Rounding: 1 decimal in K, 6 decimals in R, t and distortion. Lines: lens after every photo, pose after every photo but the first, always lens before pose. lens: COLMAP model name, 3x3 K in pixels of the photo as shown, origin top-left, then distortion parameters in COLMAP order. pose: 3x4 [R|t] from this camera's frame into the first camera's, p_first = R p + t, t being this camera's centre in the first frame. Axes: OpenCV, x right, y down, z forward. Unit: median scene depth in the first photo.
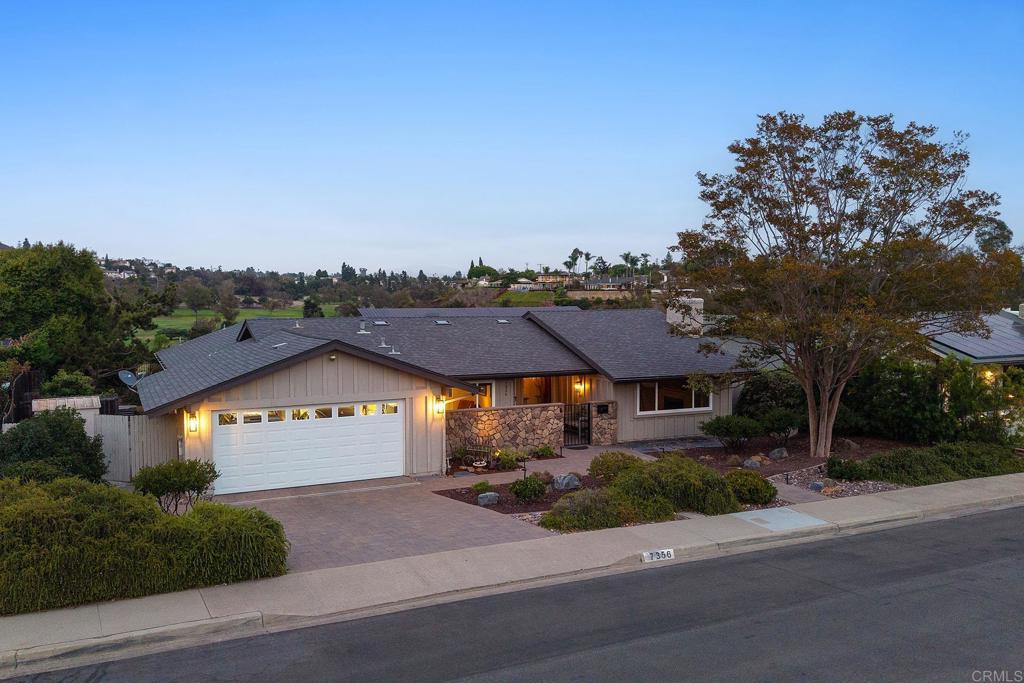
lens RADIAL K [[900.3, 0, 519.6], [0, 900.3, 366.3], [0, 0, 1]] dist [0.083789, -0.133692]
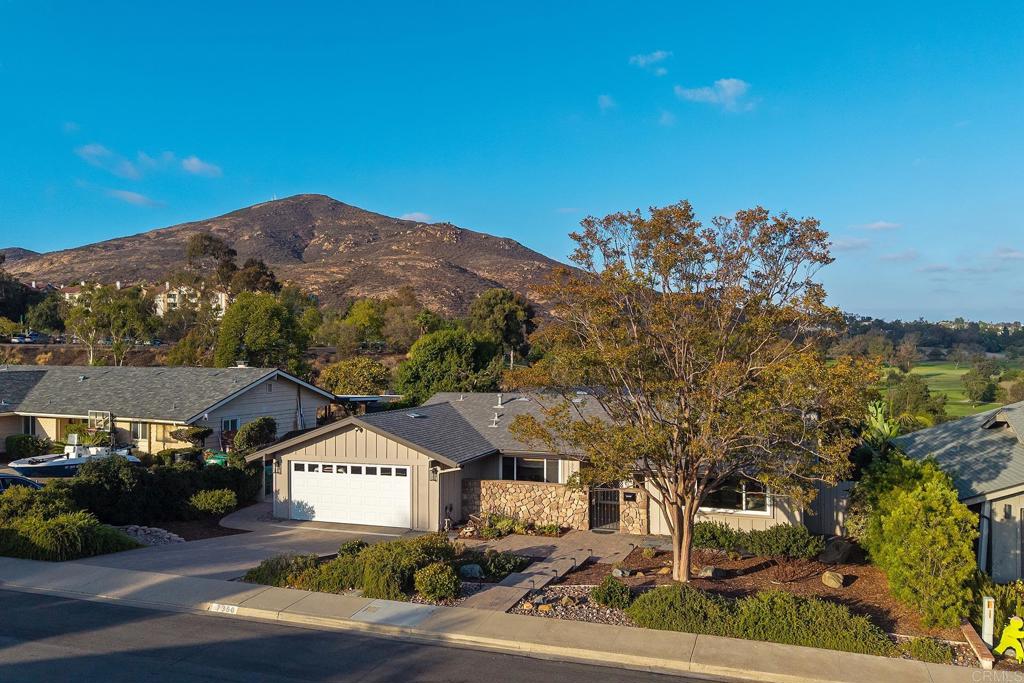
lens RADIAL K [[882.5, 0, 512.0], [0, 882.5, 341.5], [0, 0, 1]] dist [0.063890, -0.116296]
pose [[0.652861, -0.005605, -0.757457, 0.882040], [-0.052966, 0.997187, -0.053031, -0.075795], [0.755624, 0.074741, 0.650728, 0.307880]]
